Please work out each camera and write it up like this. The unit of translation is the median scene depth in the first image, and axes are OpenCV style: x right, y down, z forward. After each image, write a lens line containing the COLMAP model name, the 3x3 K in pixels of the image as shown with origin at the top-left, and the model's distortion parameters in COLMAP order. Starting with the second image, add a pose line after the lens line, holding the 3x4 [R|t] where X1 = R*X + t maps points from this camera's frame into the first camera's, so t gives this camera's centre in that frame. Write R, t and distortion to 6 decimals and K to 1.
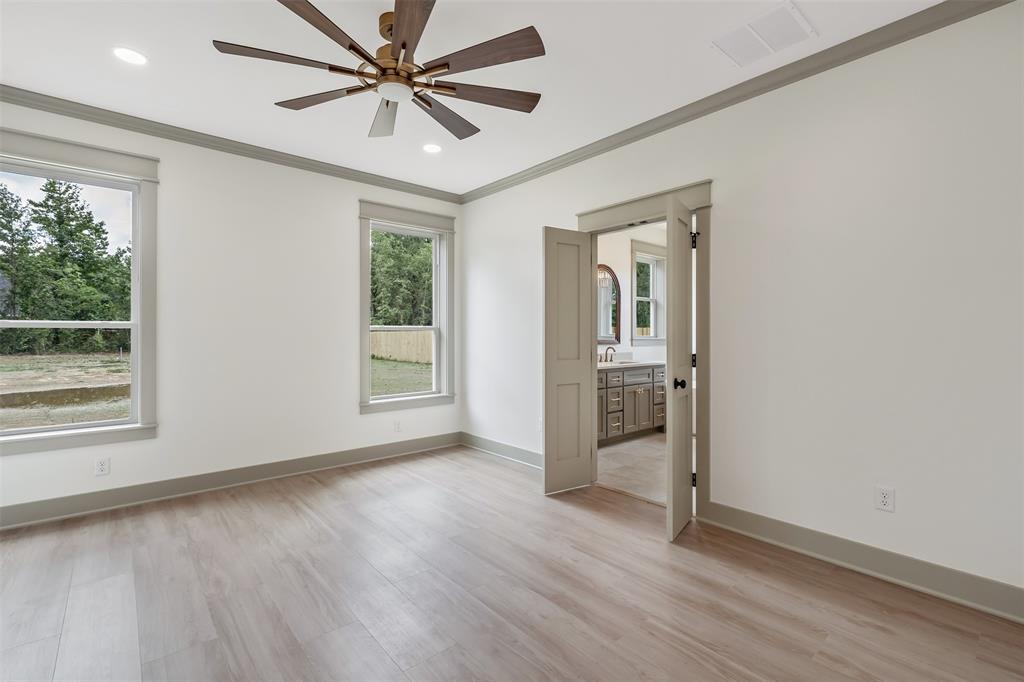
lens RADIAL K [[451.0, 0, 513.2], [0, 451.0, 331.8], [0, 0, 1]] dist [0.001480, -0.000791]
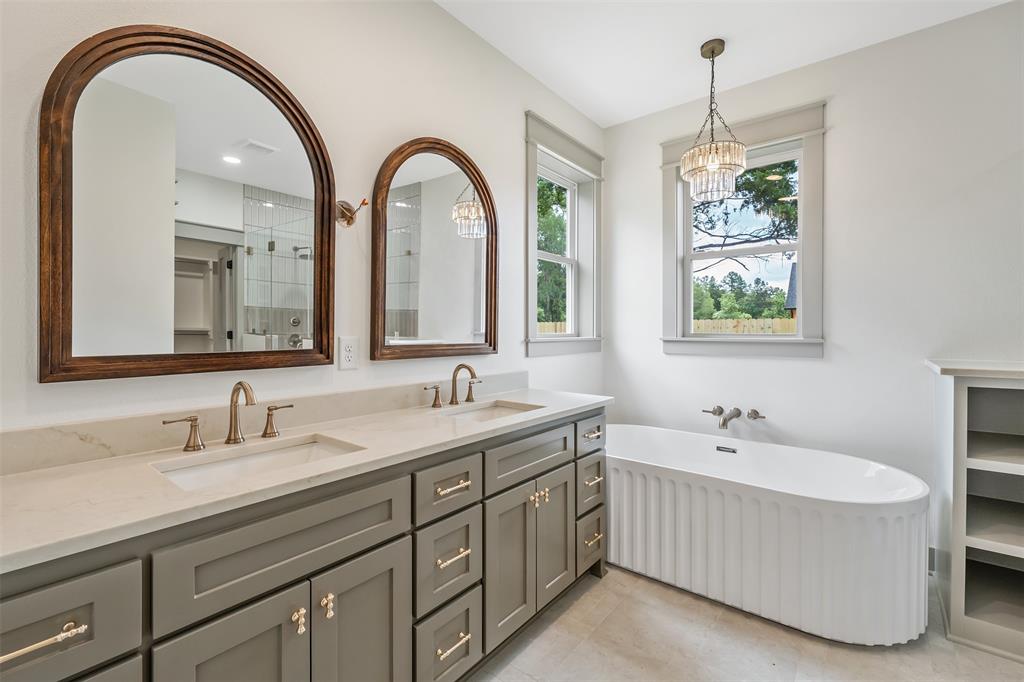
lens RADIAL K [[451.0, 0, 513.2], [0, 451.0, 331.8], [0, 0, 1]] dist [0.001480, -0.000791]
pose [[0.982723, -0.000548, 0.185083, 0.183760], [-0.000920, 0.999969, 0.007848, 0.004407], [-0.185082, -0.007883, 0.982692, 0.621684]]
